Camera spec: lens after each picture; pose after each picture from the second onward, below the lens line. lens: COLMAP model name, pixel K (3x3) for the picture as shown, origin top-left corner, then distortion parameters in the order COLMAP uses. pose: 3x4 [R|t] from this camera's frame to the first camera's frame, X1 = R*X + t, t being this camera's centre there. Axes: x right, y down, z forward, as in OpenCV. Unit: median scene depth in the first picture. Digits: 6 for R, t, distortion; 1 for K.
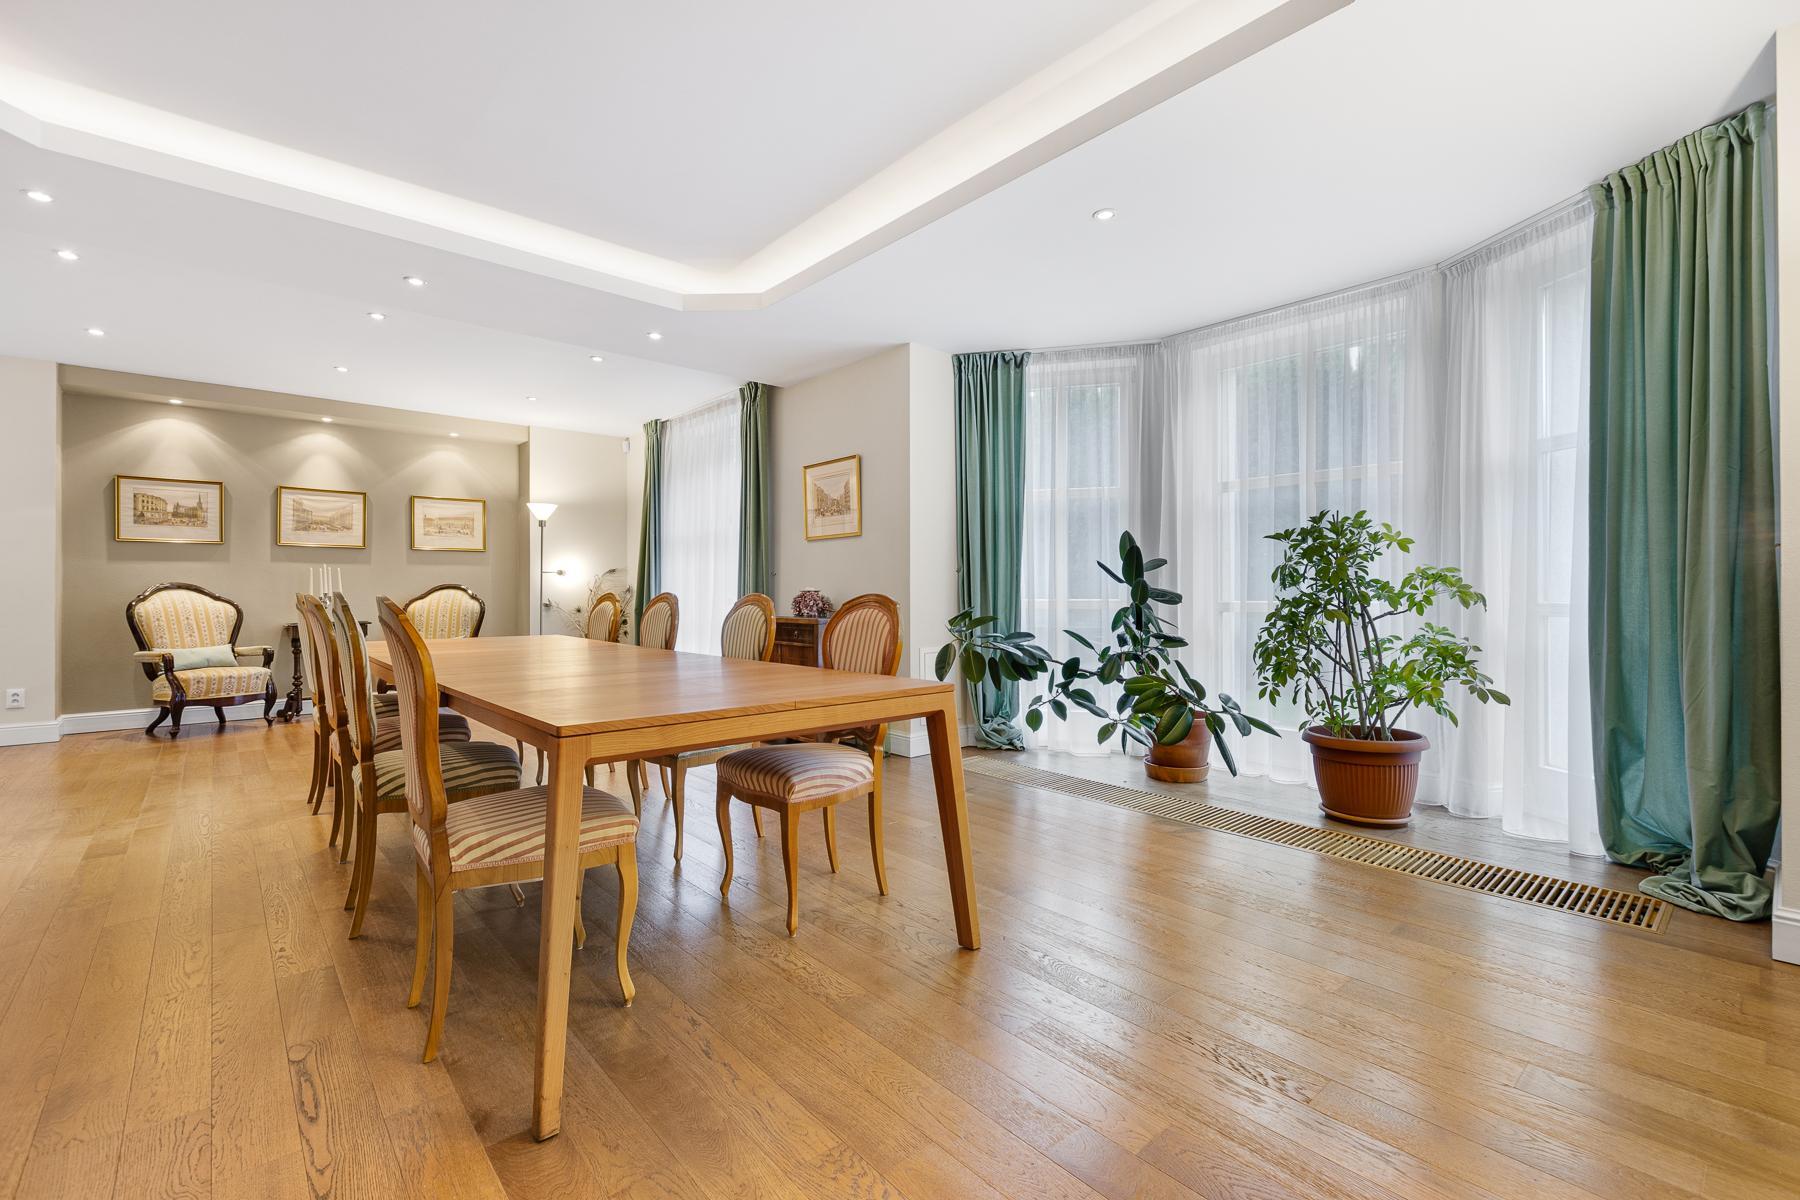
lens RADIAL K [[787.5, 0, 896.2], [0, 787.5, 591.1], [0, 0, 1]] dist [0.007403, -0.002613]
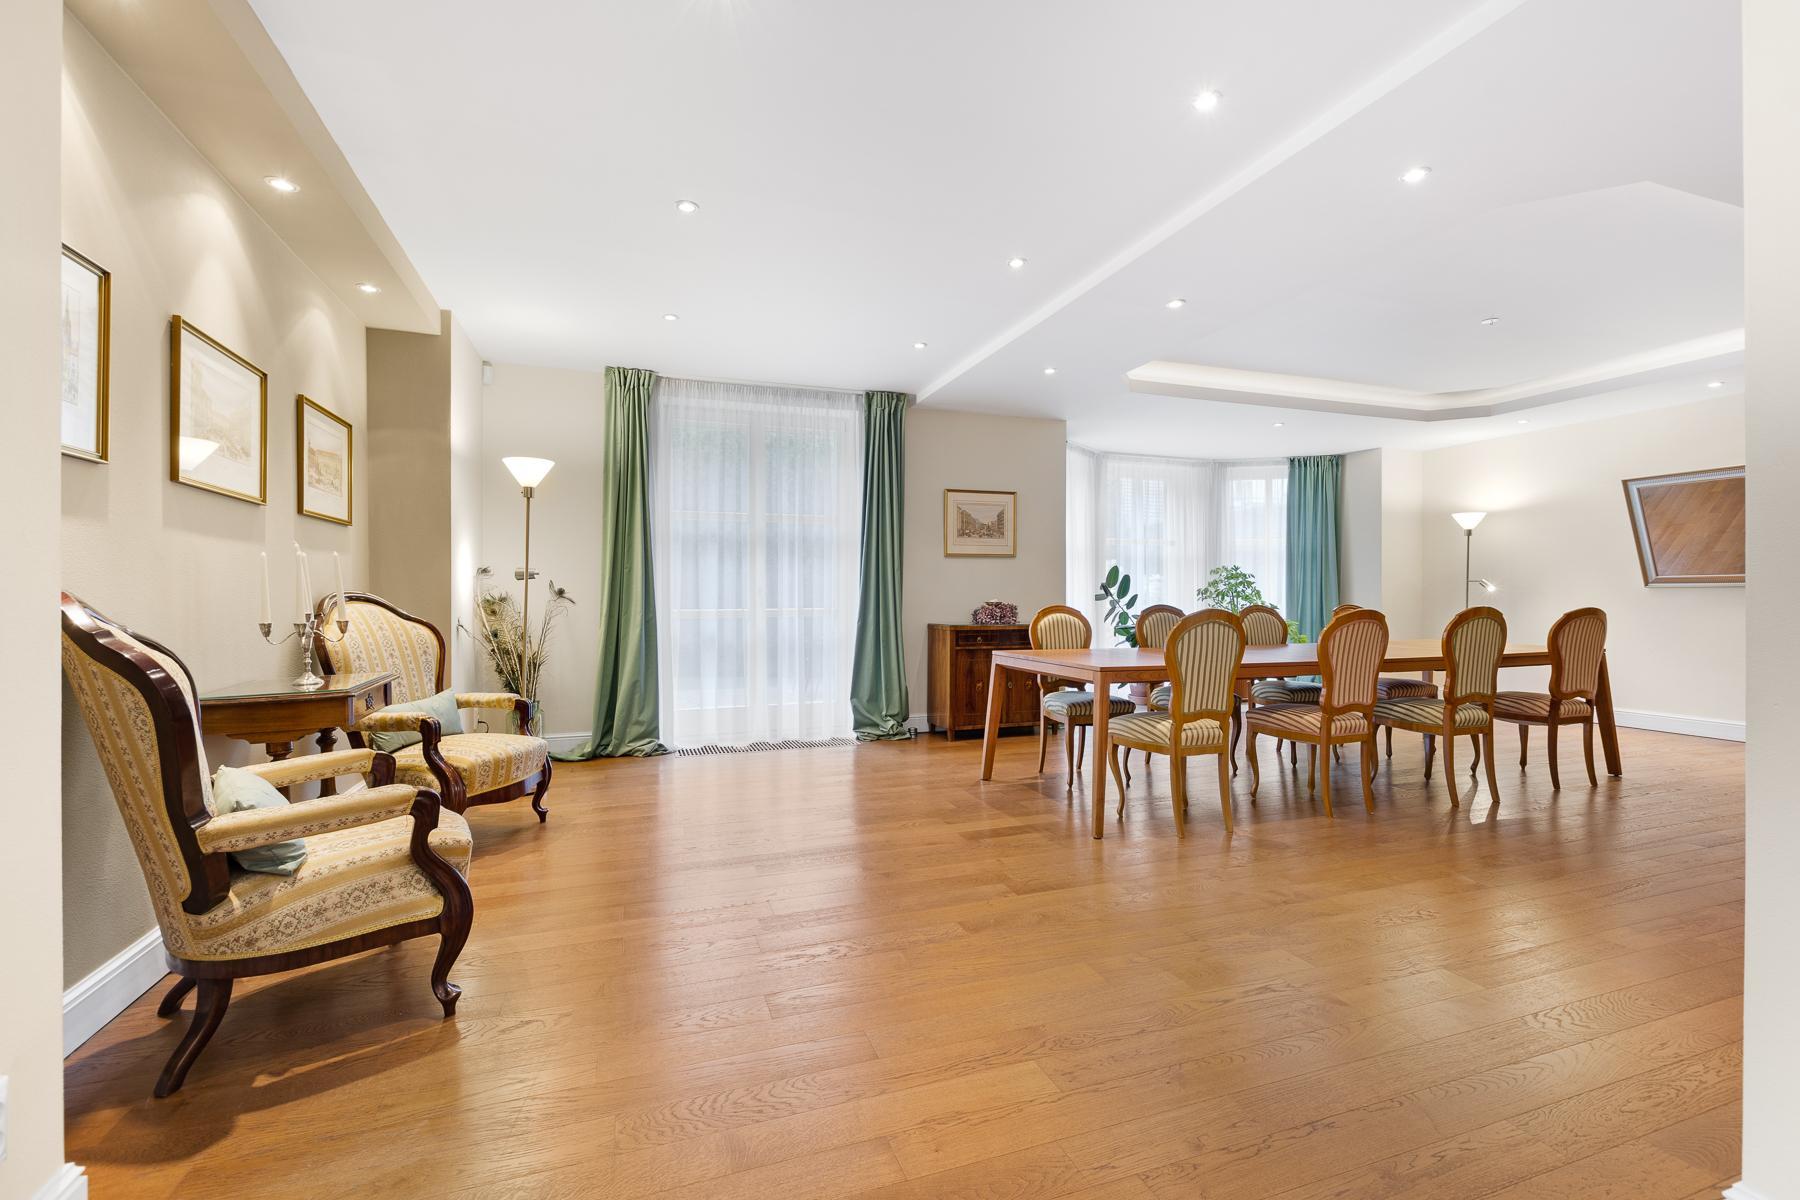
lens RADIAL K [[775.0, 0, 900.2], [0, 775.0, 597.7], [0, 0, 1]] dist [0.002372, -0.000384]
pose [[0.364424, 0.003667, 0.931226, -1.036056], [0.004569, 0.999973, -0.005725, -0.000069], [-0.931222, 0.006341, 0.364398, 0.600446]]
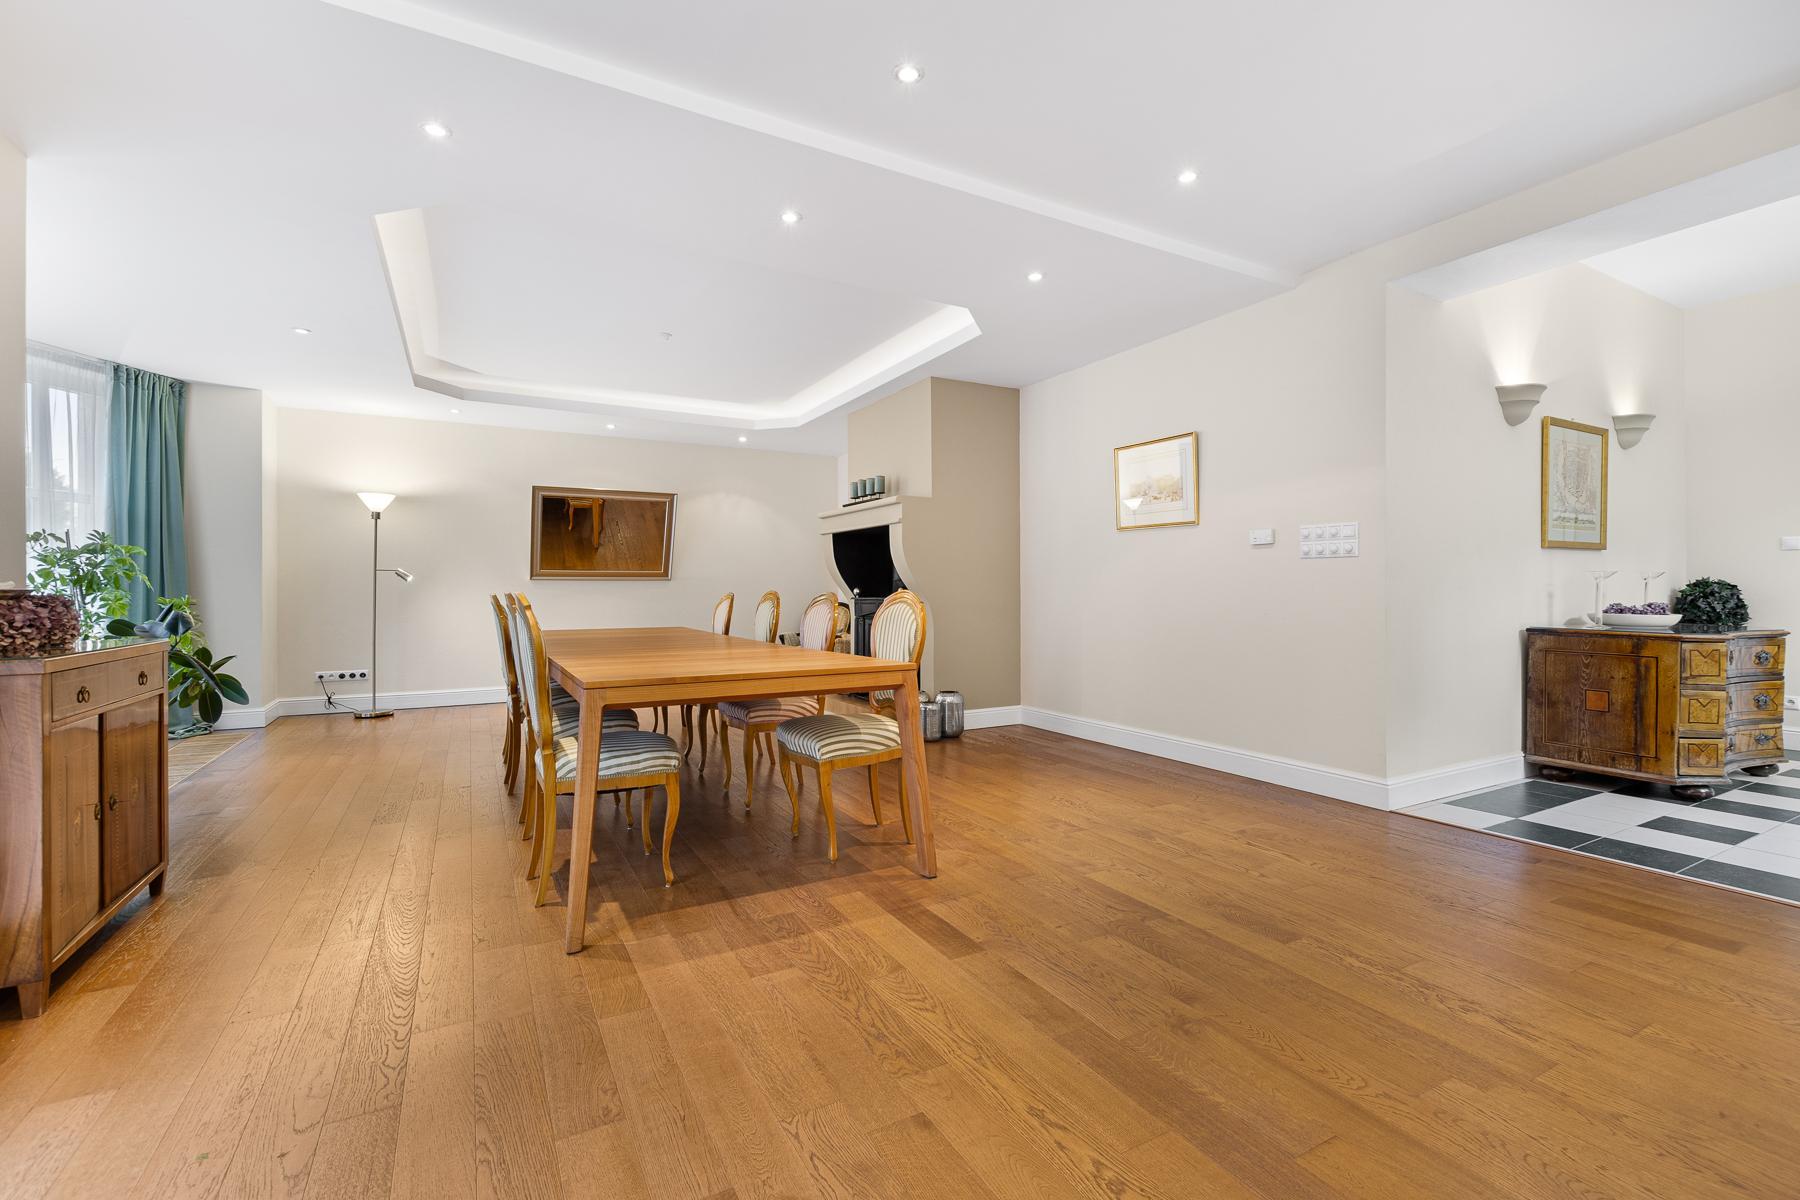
lens RADIAL K [[775.0, 0, 903.7], [0, 775.0, 598.1], [0, 0, 1]] dist [0.002372, -0.000384]
pose [[-0.978799, 0.007407, 0.204689, -0.567254], [0.009781, 0.999896, 0.010590, 0.005684], [-0.204590, 0.012368, -0.978770, 1.082041]]
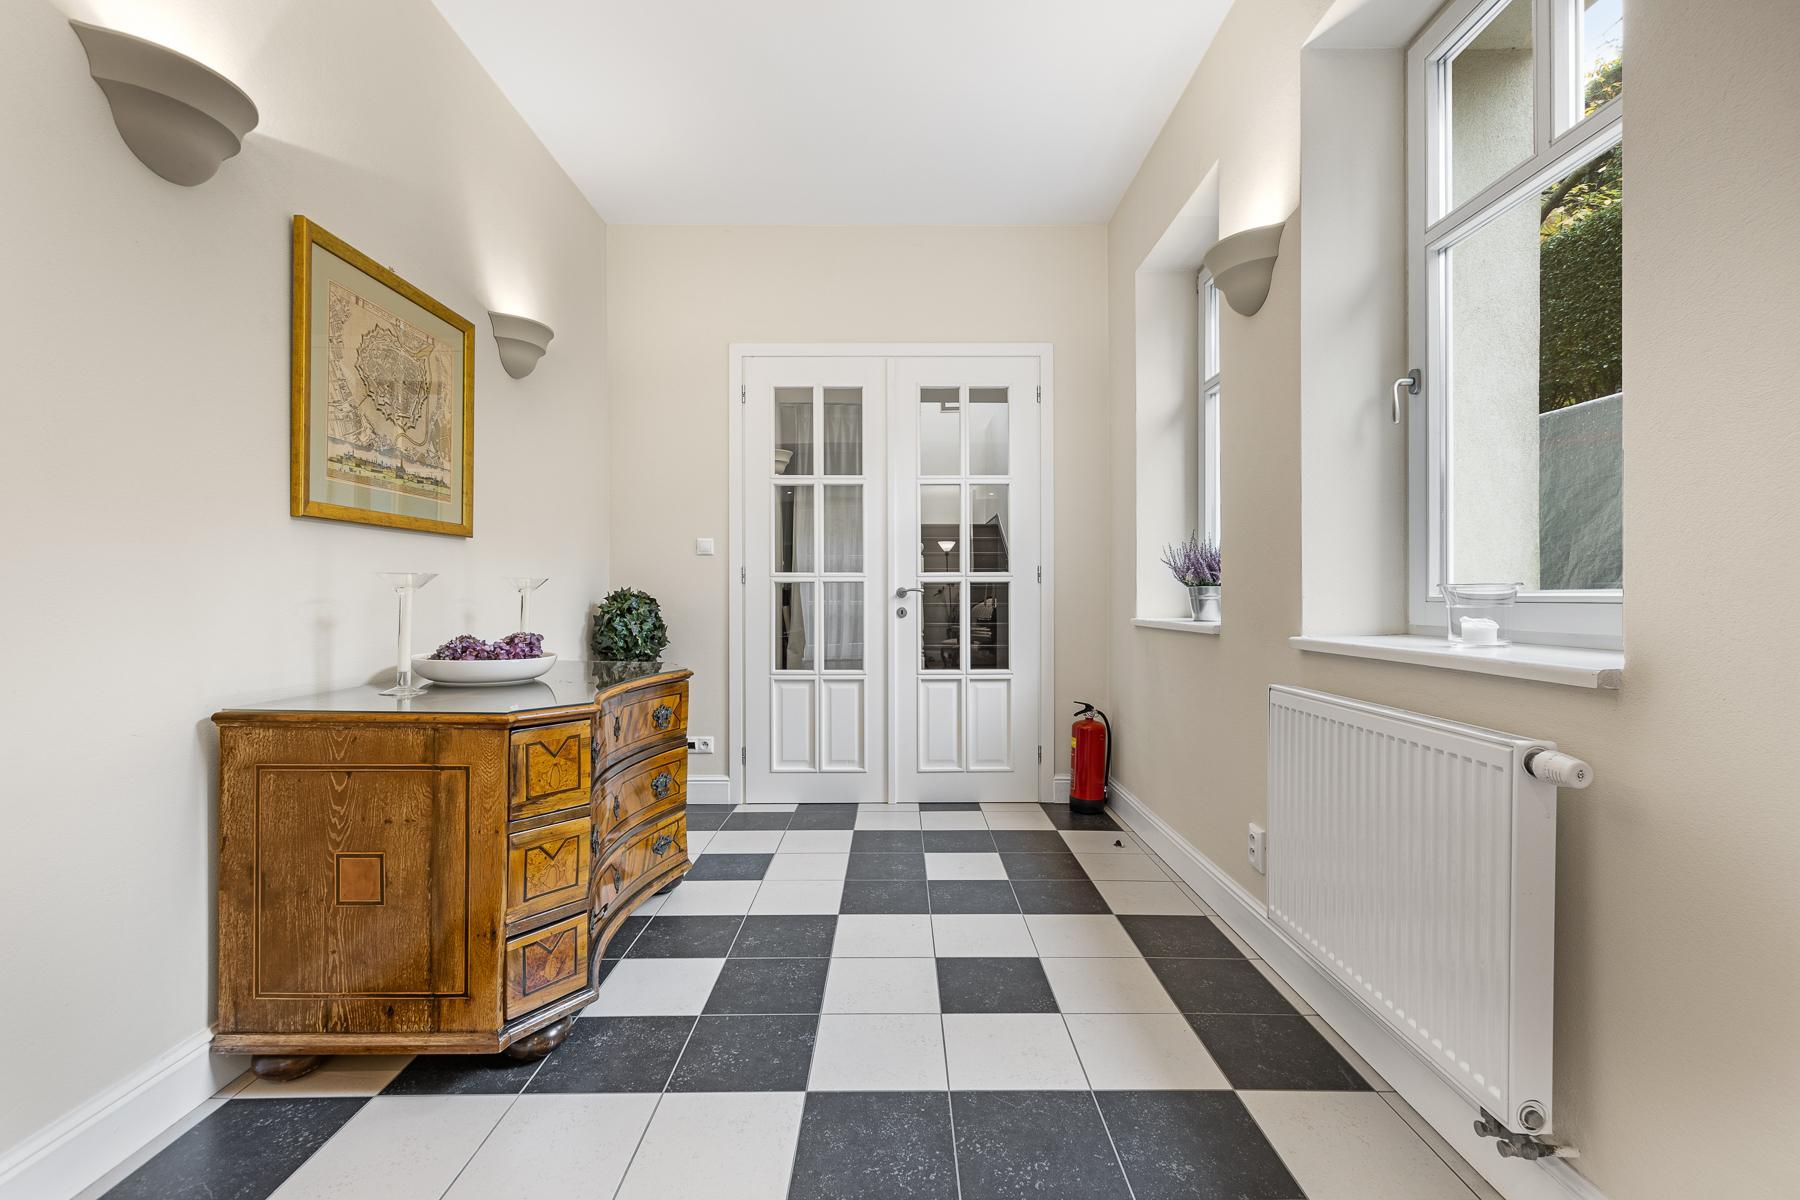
lens RADIAL K [[775.0, 0, 906.1], [0, 775.0, 596.0], [0, 0, 1]] dist [0.002372, -0.000384]
pose [[-0.648910, 0.007075, -0.760832, -0.892950], [0.000004, 0.999957, 0.009295, 0.001853], [0.760865, 0.006029, -0.648882, 0.684097]]
